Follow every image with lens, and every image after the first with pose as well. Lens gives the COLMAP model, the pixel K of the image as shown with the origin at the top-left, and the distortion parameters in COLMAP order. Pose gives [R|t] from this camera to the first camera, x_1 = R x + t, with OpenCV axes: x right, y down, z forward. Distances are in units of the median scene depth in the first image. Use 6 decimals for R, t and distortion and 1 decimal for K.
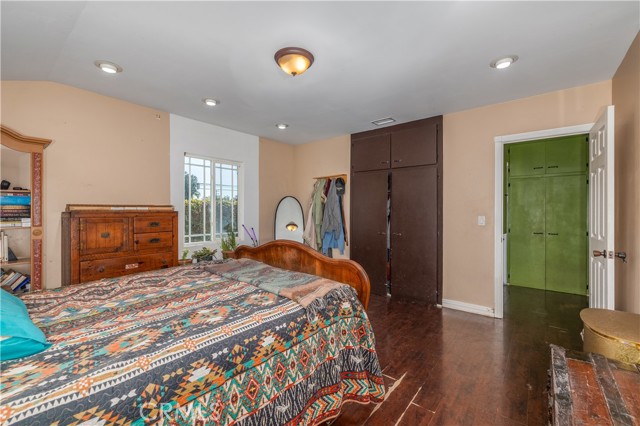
lens RADIAL K [[258.2, 0, 319.1], [0, 258.2, 212.7], [0, 0, 1]] dist [-0.004734, 0.001008]
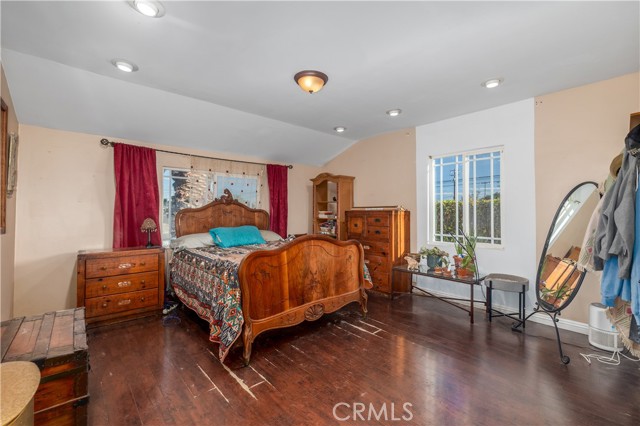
lens RADIAL K [[258.2, 0, 318.8], [0, 258.2, 210.1], [0, 0, 1]] dist [-0.004734, 0.001008]
pose [[-0.178307, 0.003818, -0.983968, 0.771536], [-0.002452, 0.999988, 0.004325, -0.016180], [0.983972, 0.003183, -0.178295, 0.919199]]
